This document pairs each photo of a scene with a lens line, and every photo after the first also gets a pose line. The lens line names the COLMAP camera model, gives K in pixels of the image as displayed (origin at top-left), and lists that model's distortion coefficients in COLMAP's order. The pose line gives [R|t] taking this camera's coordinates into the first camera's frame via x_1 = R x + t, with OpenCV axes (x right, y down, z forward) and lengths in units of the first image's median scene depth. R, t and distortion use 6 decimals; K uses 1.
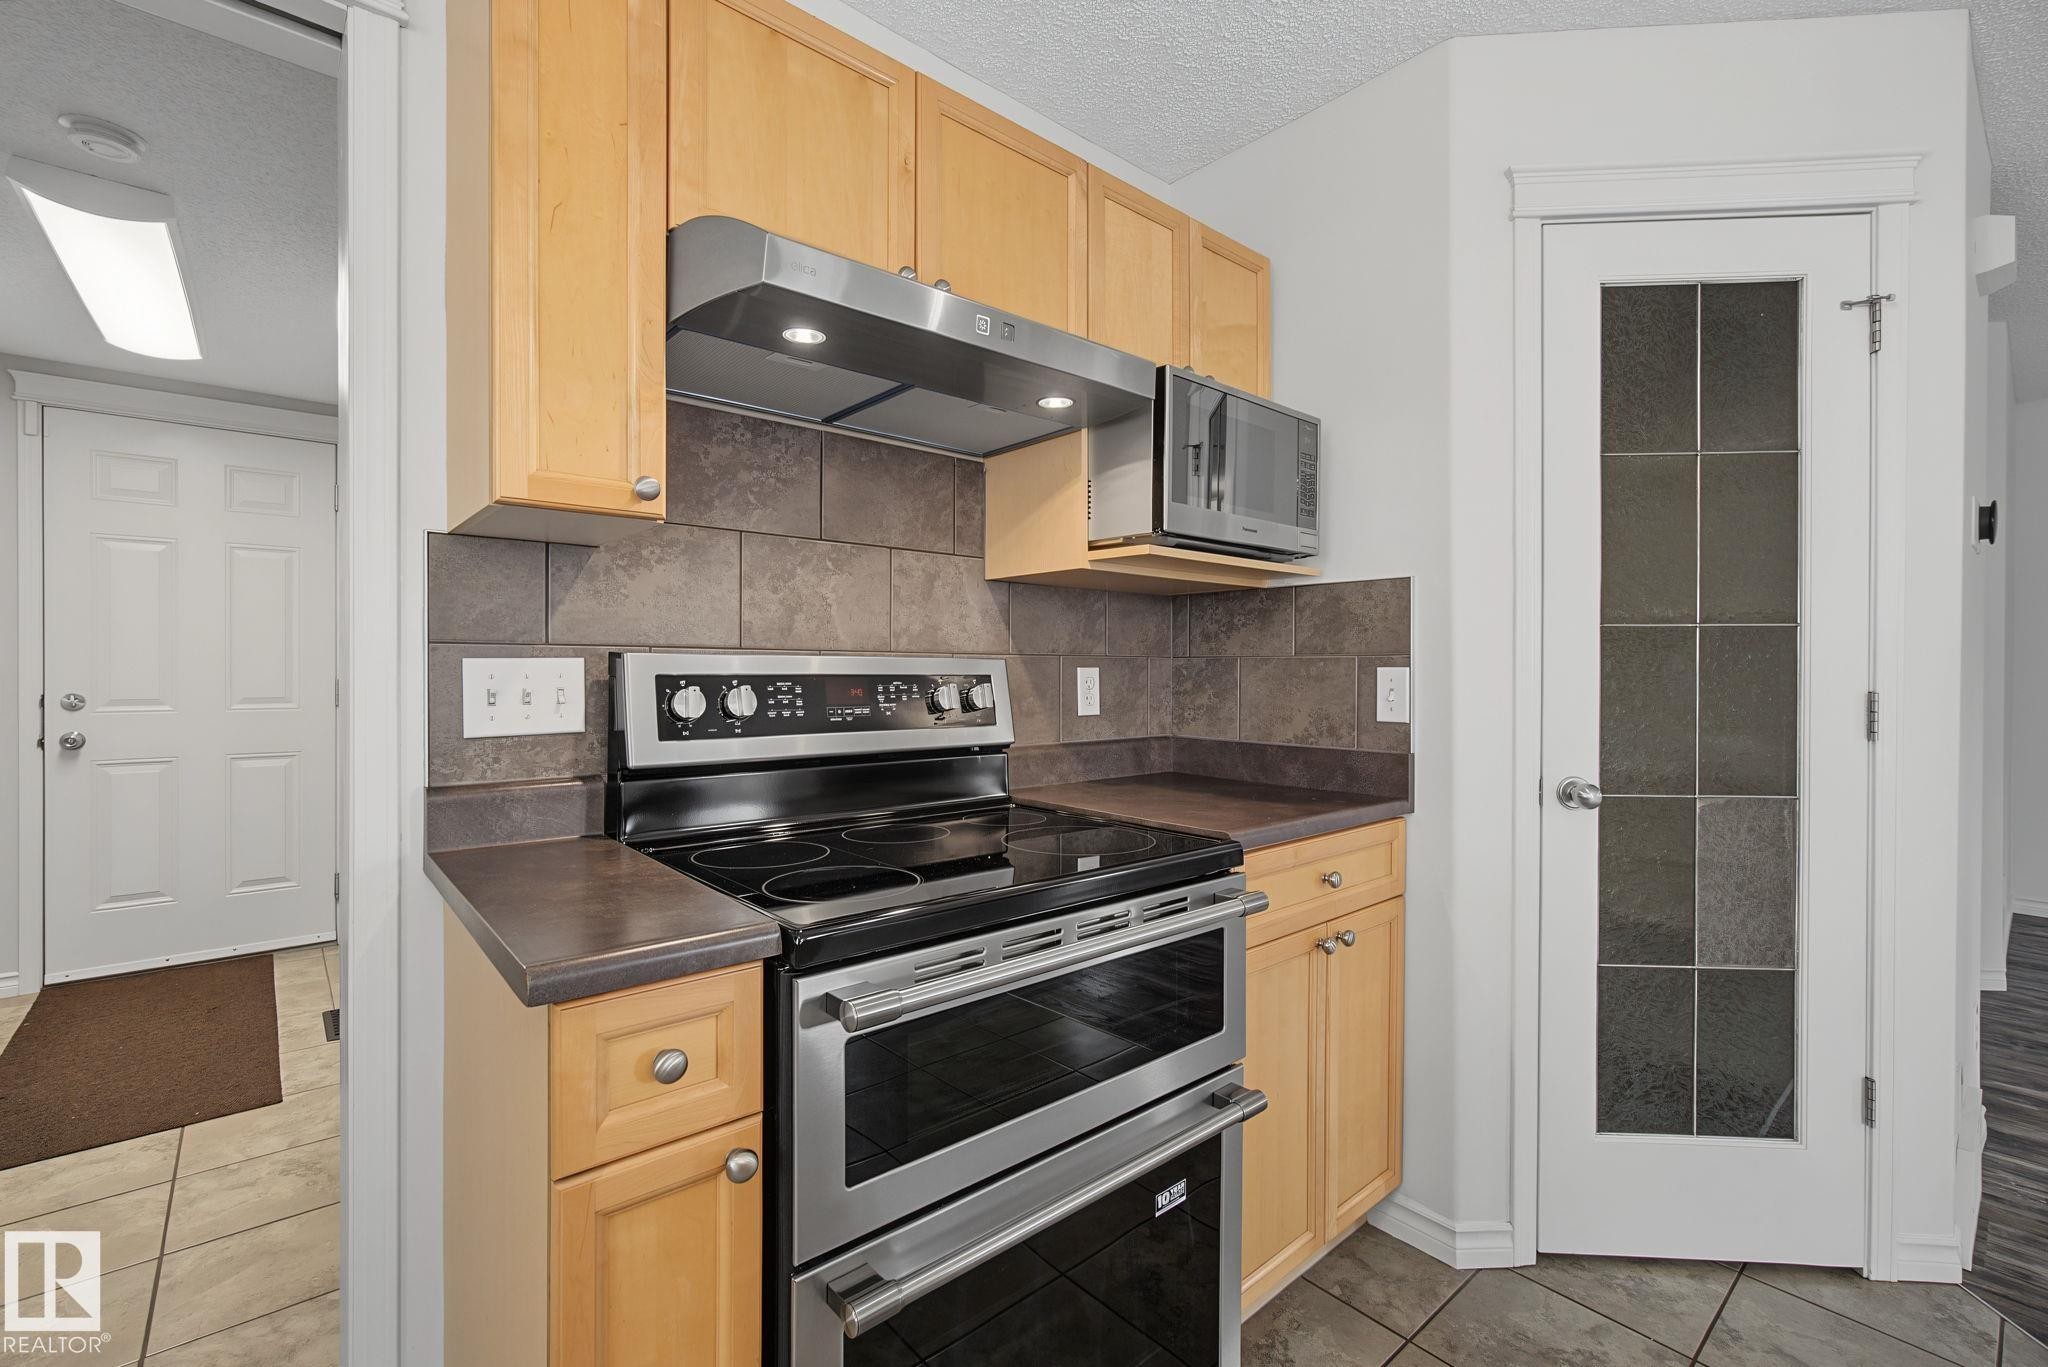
lens RADIAL K [[885.2, 0, 1018.2], [0, 885.2, 670.9], [0, 0, 1]] dist [-0.008460, 0.002839]
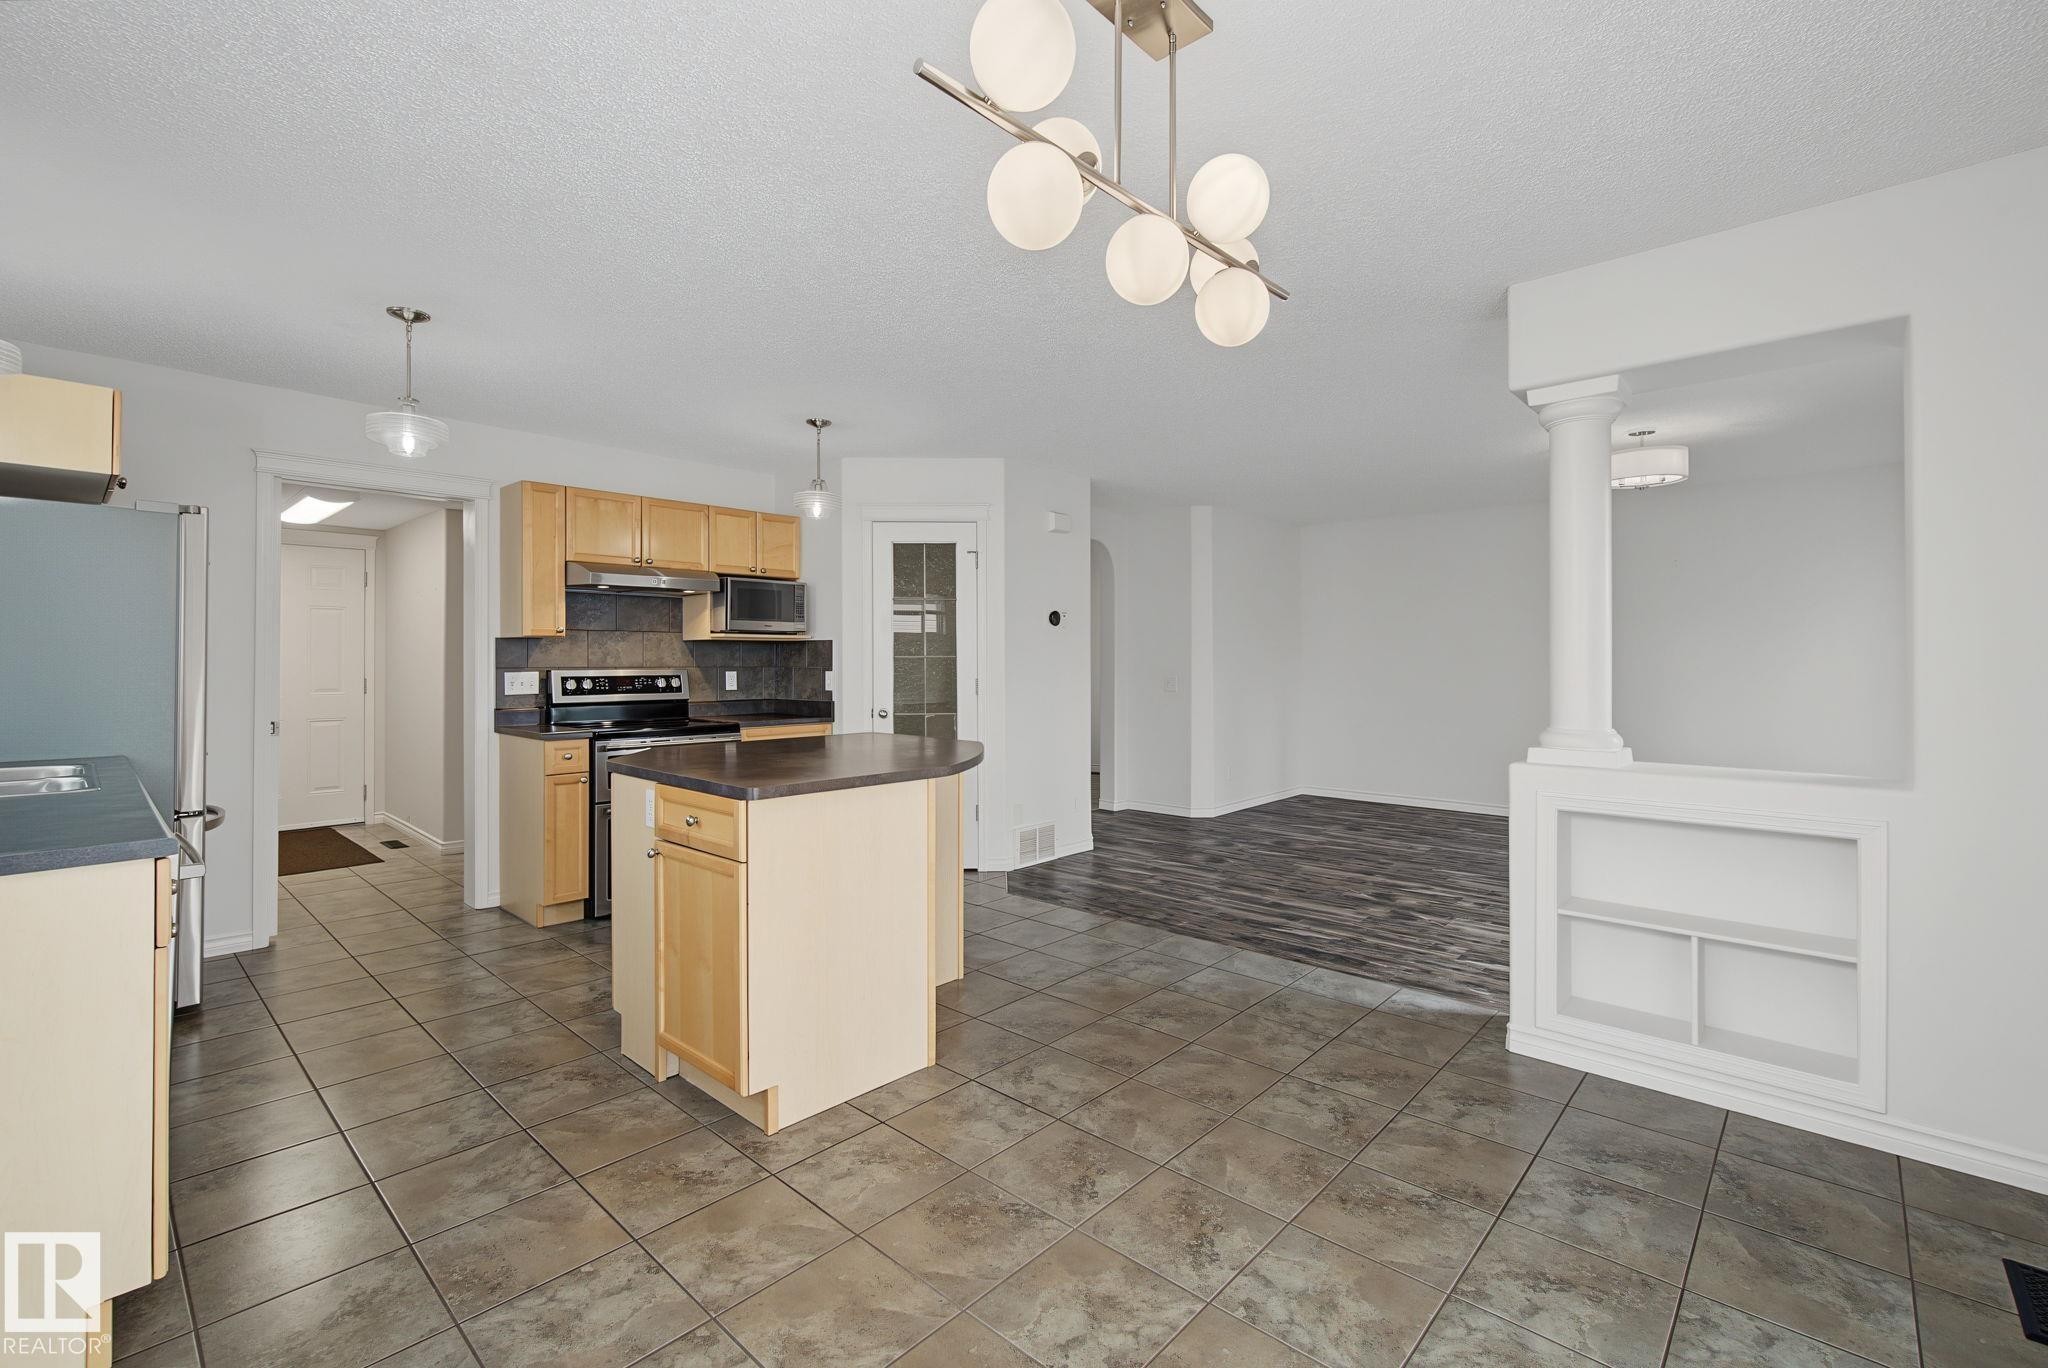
lens RADIAL K [[885.2, 0, 1020.8], [0, 885.2, 655.8], [0, 0, 1]] dist [-0.008460, 0.002839]
pose [[0.992686, -0.005032, 0.120623, 0.748734], [0.005962, 0.999955, -0.007351, -0.032584], [-0.120580, 0.008017, 0.992671, -2.065413]]
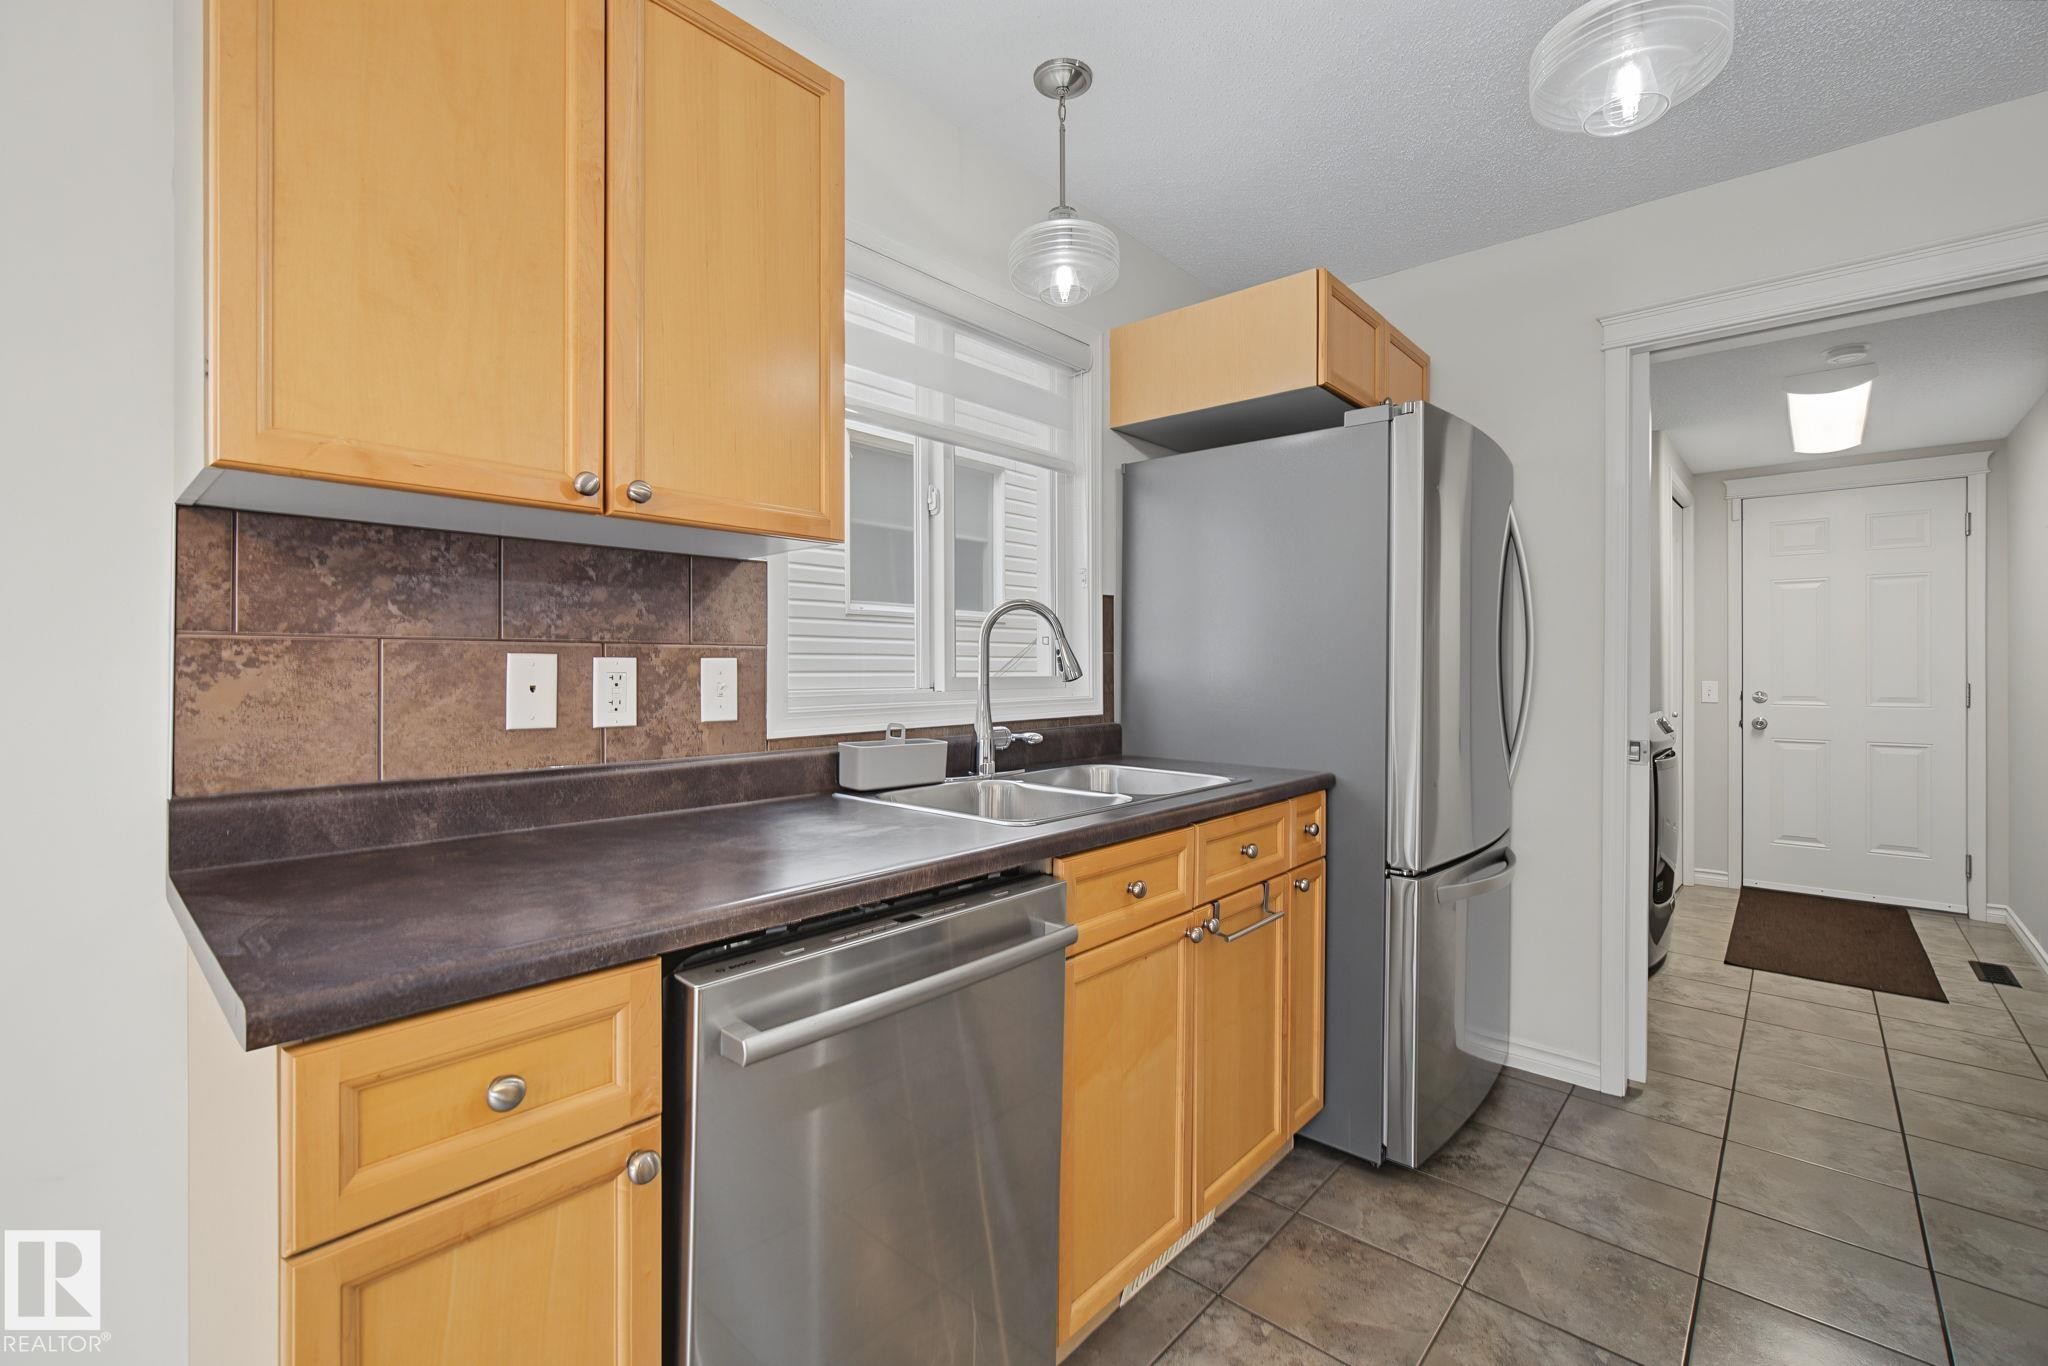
lens RADIAL K [[885.2, 0, 1013.4], [0, 885.2, 669.7], [0, 0, 1]] dist [-0.008460, 0.002839]
pose [[0.132752, -0.004812, -0.991138, 0.390175], [-0.003535, 0.999980, -0.005328, 0.004052], [0.991143, 0.004211, 0.132732, -0.772144]]
